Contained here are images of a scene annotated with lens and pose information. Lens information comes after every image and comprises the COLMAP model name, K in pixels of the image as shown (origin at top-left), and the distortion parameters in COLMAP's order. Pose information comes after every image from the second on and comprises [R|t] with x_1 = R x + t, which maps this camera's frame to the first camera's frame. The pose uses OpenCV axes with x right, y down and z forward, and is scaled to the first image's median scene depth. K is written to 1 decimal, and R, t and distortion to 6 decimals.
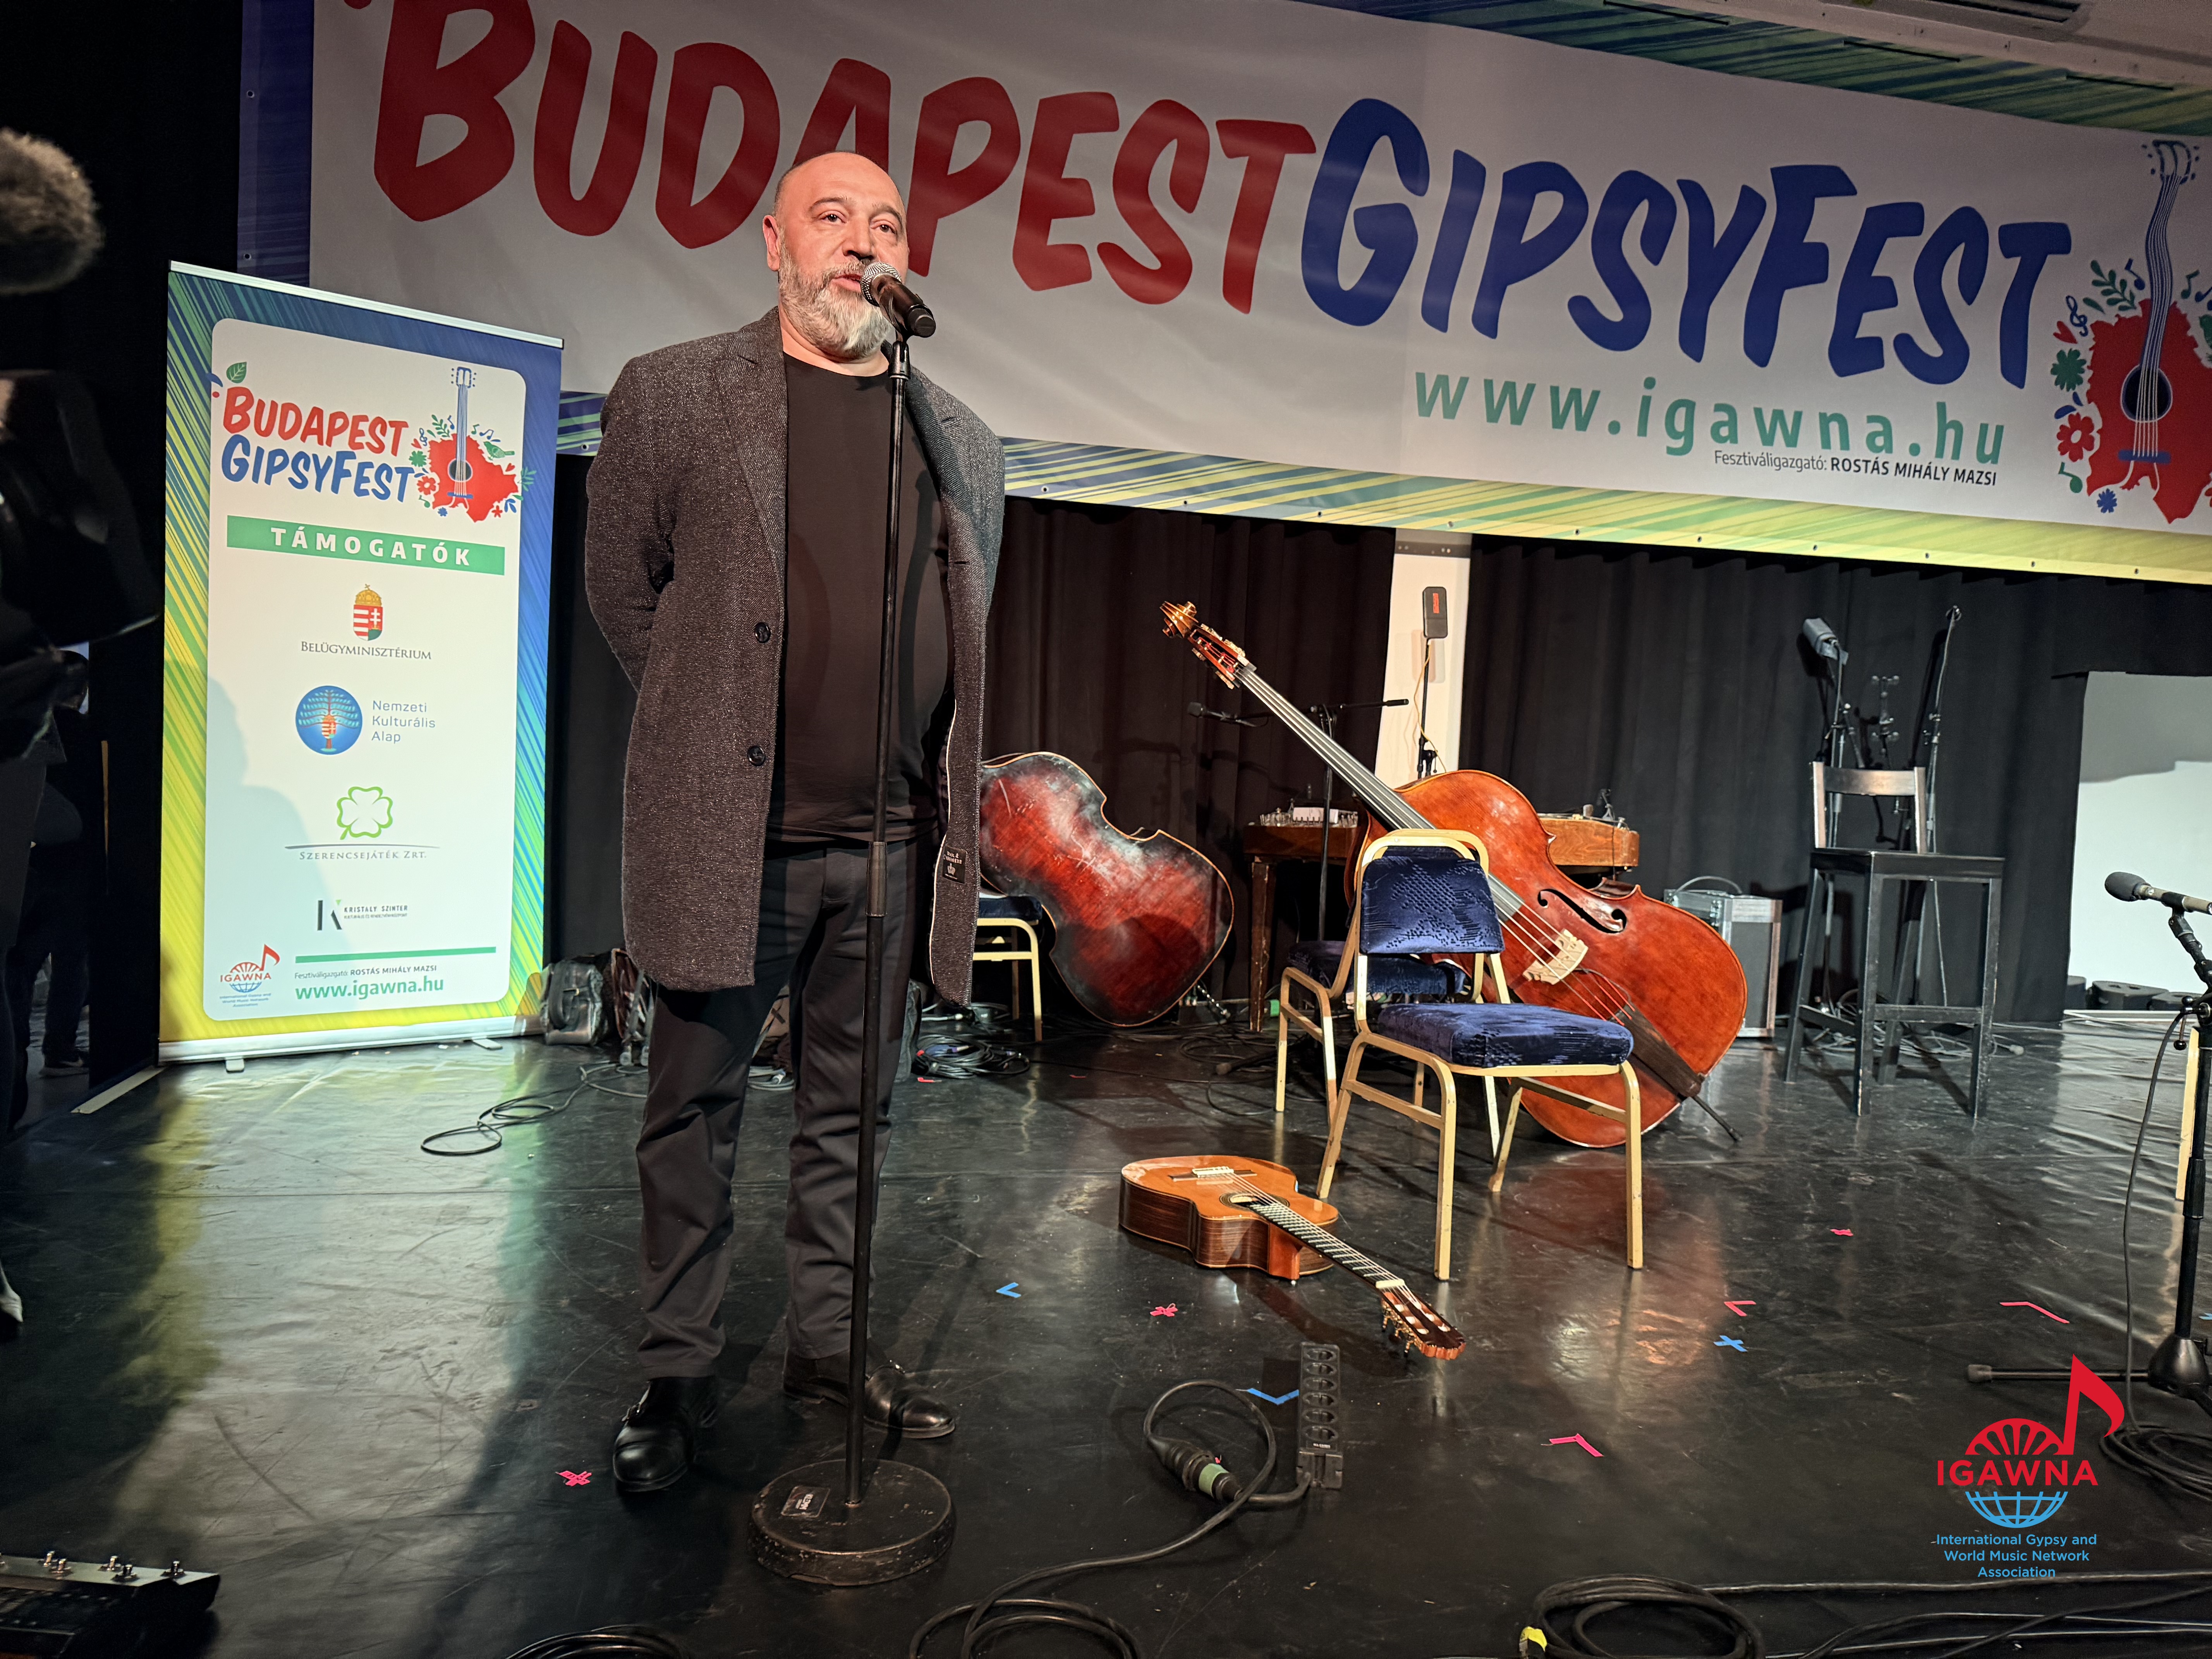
lens RADIAL K [[1549.8, 0, 1101.8], [0, 1549.8, 856.2], [0, 0, 1]] dist [0.010390, -0.023022]
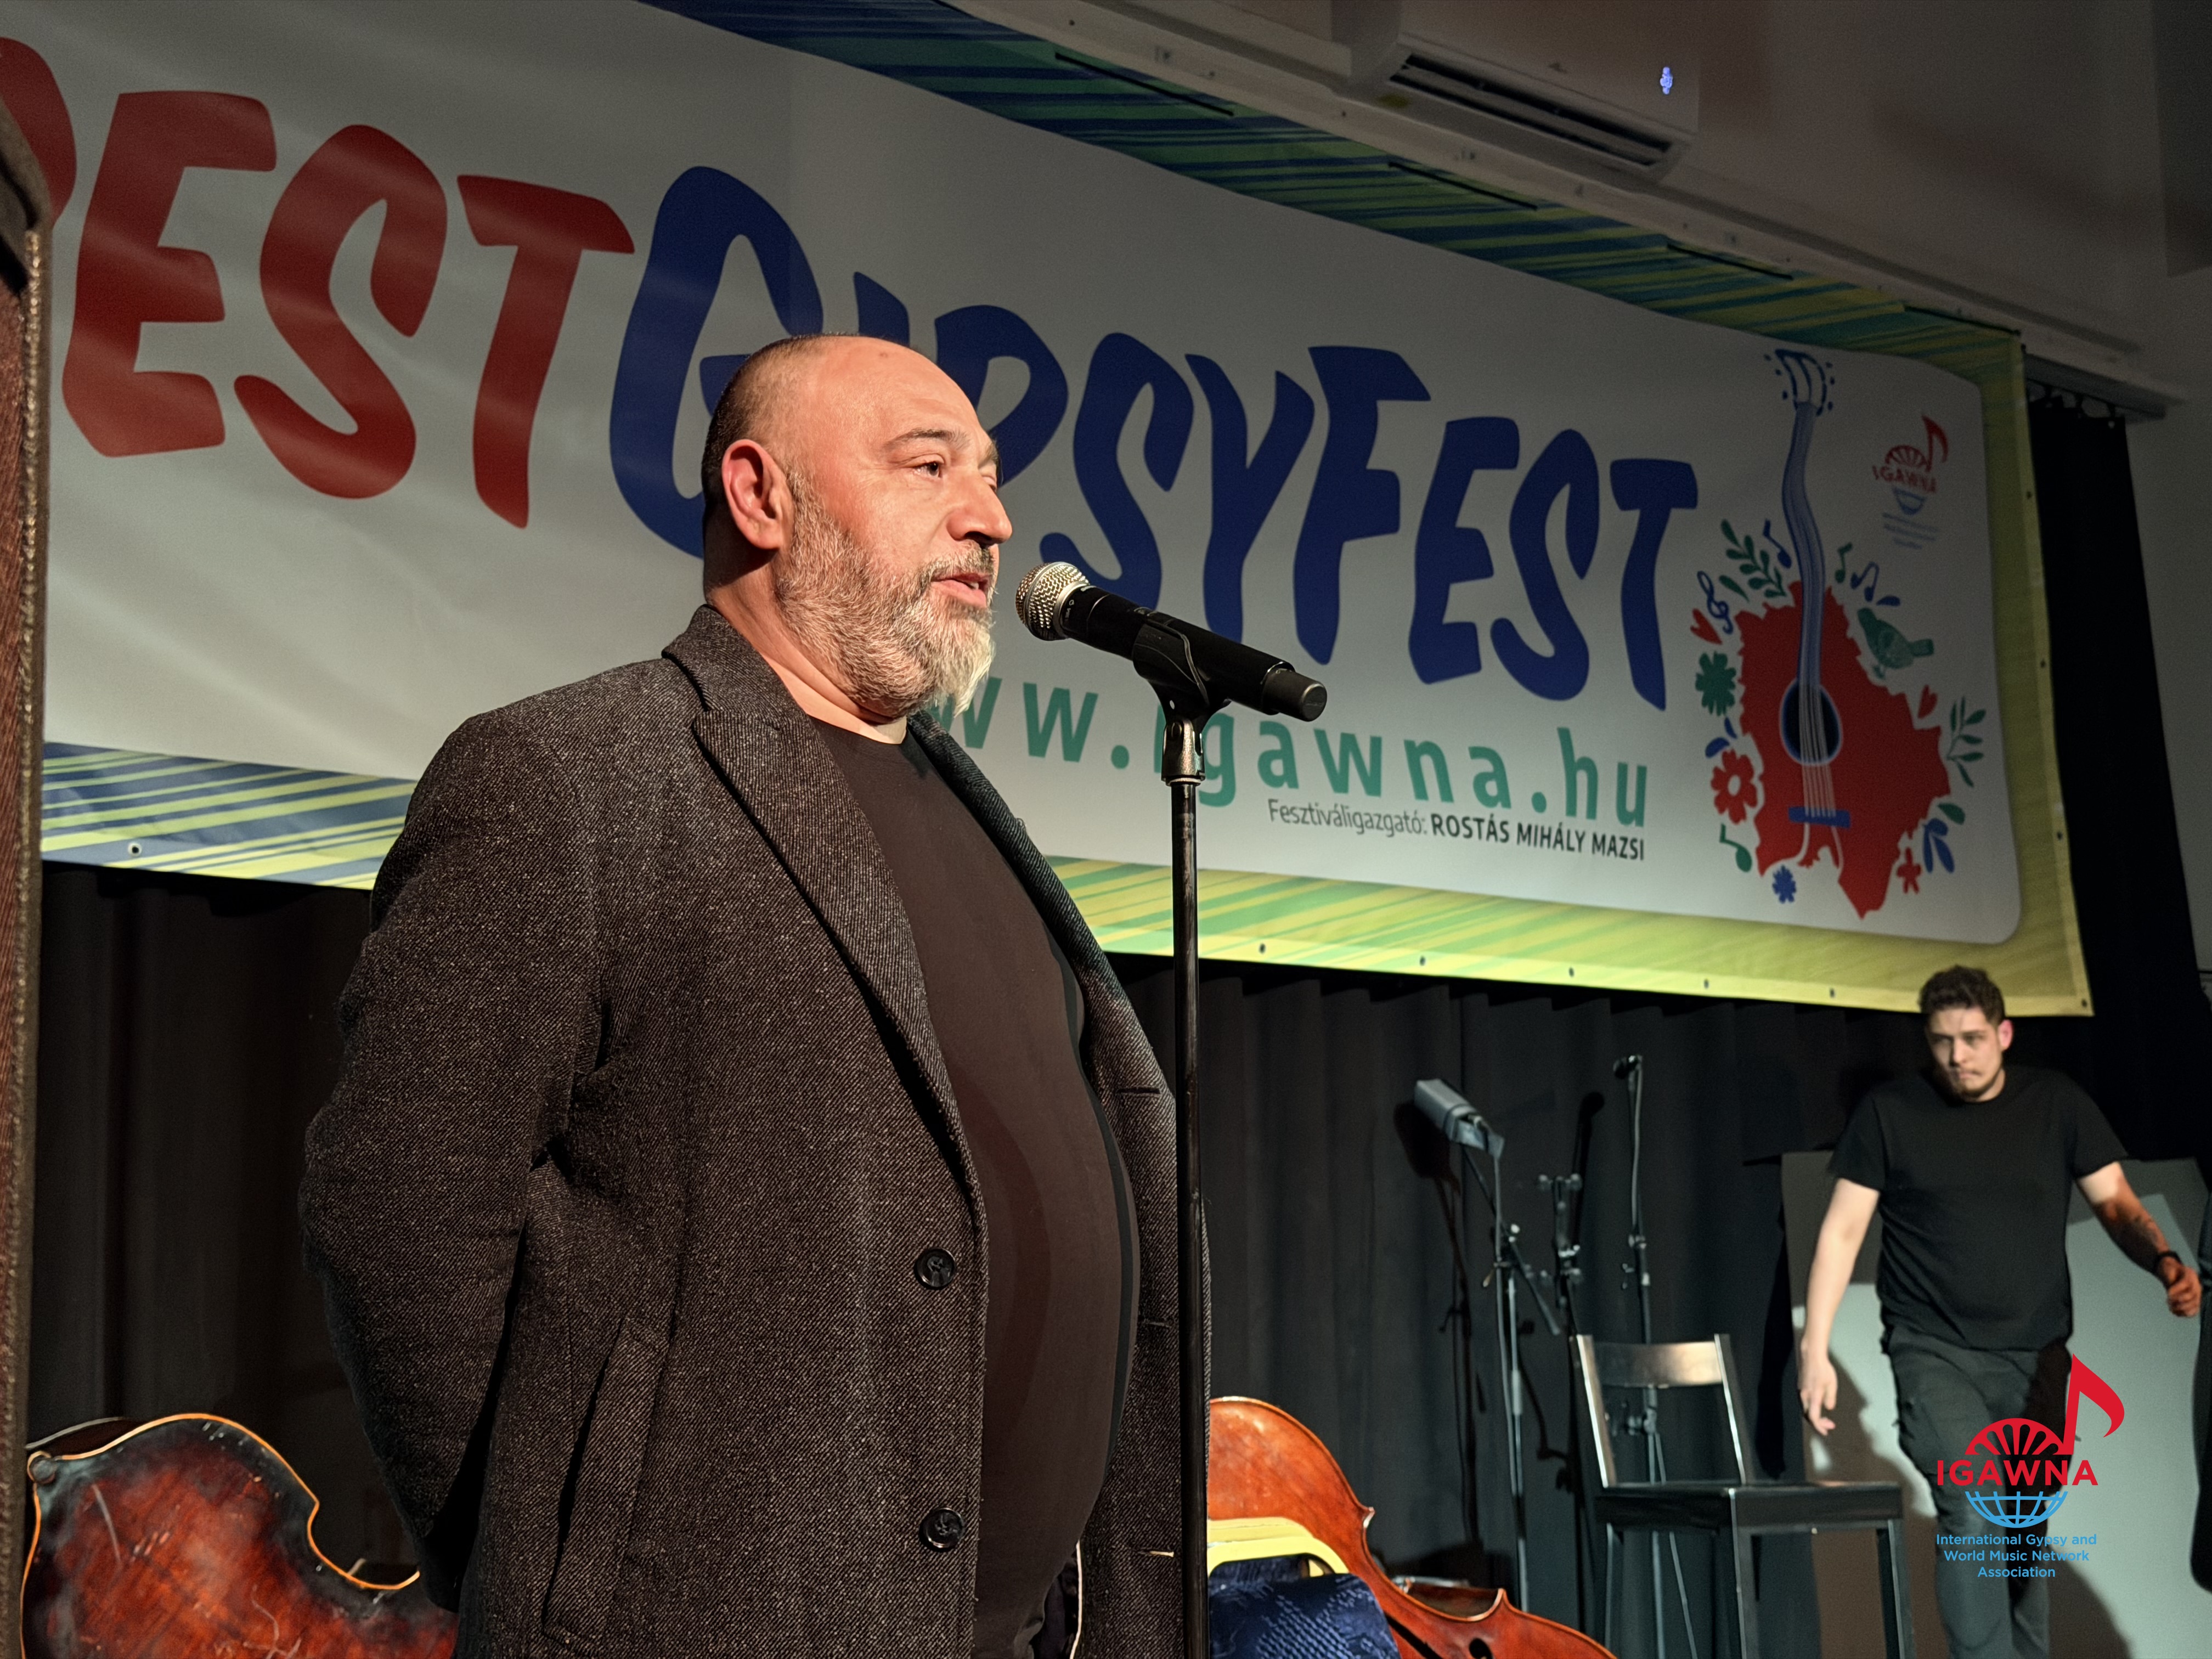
lens RADIAL K [[3070.3, 0, 1099.0], [0, 3070.3, 848.3], [0, 0, 1]] dist [0.126678, 0.000000]
pose [[0.884911, 0.013651, 0.465561, -0.201814], [0.085910, 0.977636, -0.191958, -0.026842], [-0.457769, 0.209862, 0.863947, 0.034345]]
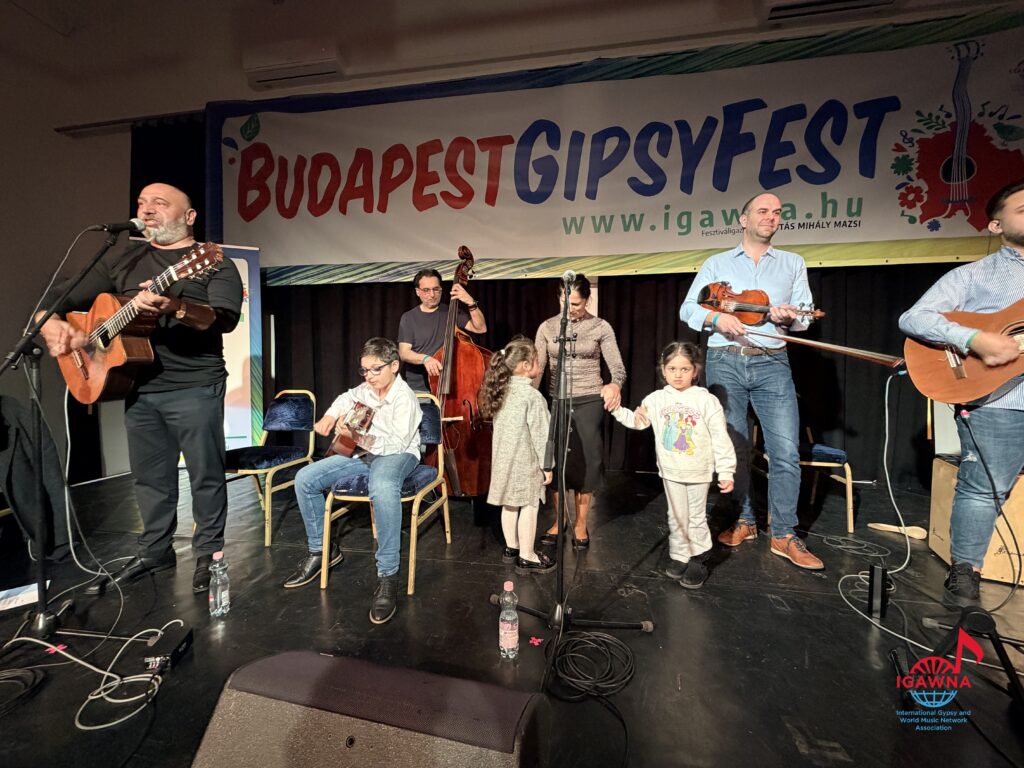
lens RADIAL K [[402.9, 0, 508.5], [0, 402.9, 386.1], [0, 0, 1]] dist [-0.004370, 0.000675]
pose [[0.927543, -0.026143, -0.372801, 0.348460], [0.008332, 0.998749, -0.049307, 0.000138], [0.373624, 0.042628, 0.926600, 0.343068]]
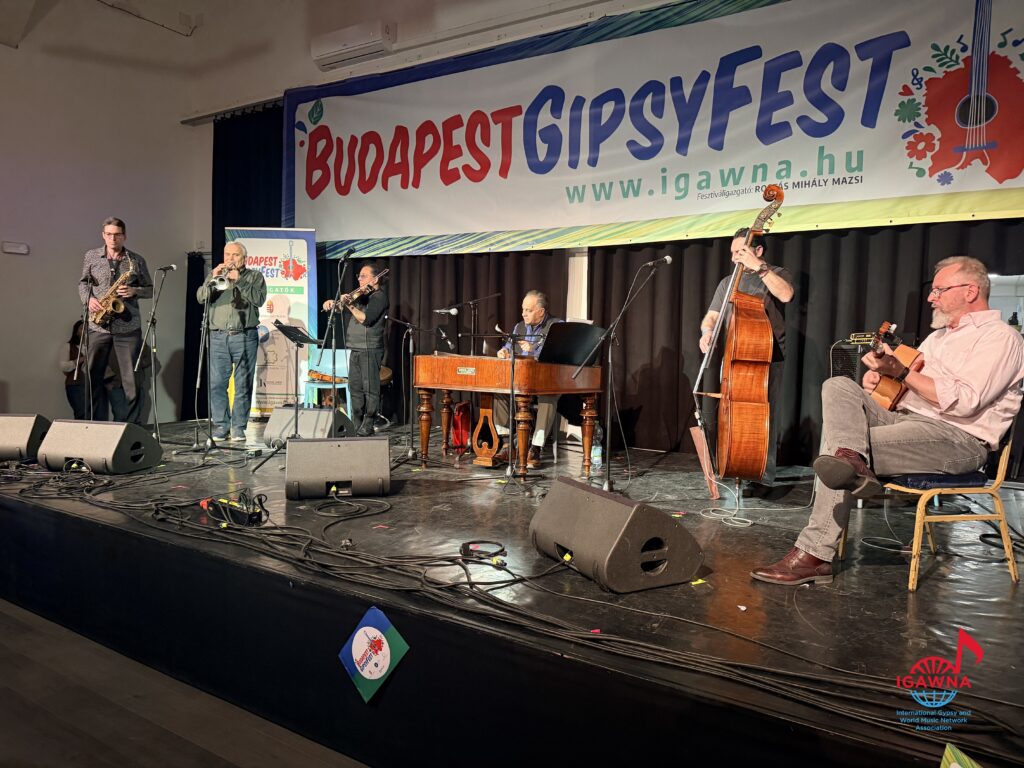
lens RADIAL K [[717.5, 0, 520.0], [0, 717.5, 384.1], [0, 0, 1]] dist [0.010390, -0.023022]
pose [[0.713152, 0.012957, -0.700889, 0.934231], [-0.044197, 0.998671, -0.026508, 0.041799], [0.699614, 0.049882, 0.712777, 0.126859]]
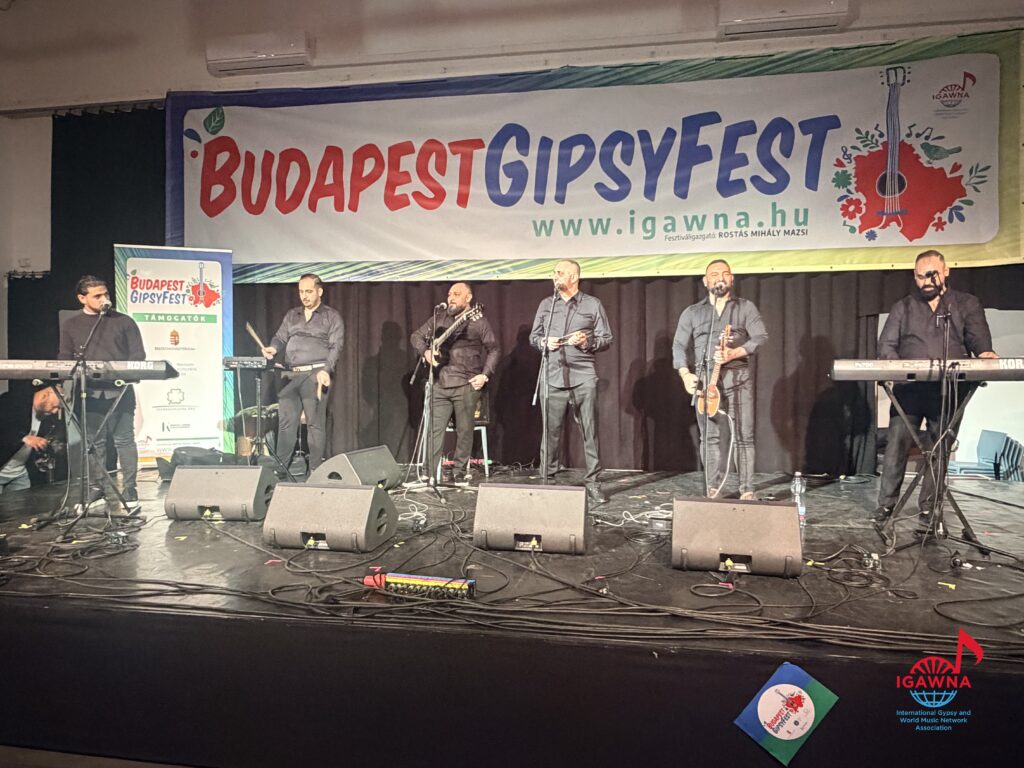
lens RADIAL K [[667.1, 0, 508.9], [0, 667.1, 387.7], [0, 0, 1]] dist [-0.015815, 0.010787]
pose [[0.926212, -0.031249, -0.375705, 0.559060], [0.012744, 0.998584, -0.051639, 0.027364], [0.376787, 0.043041, 0.925299, -0.046072]]
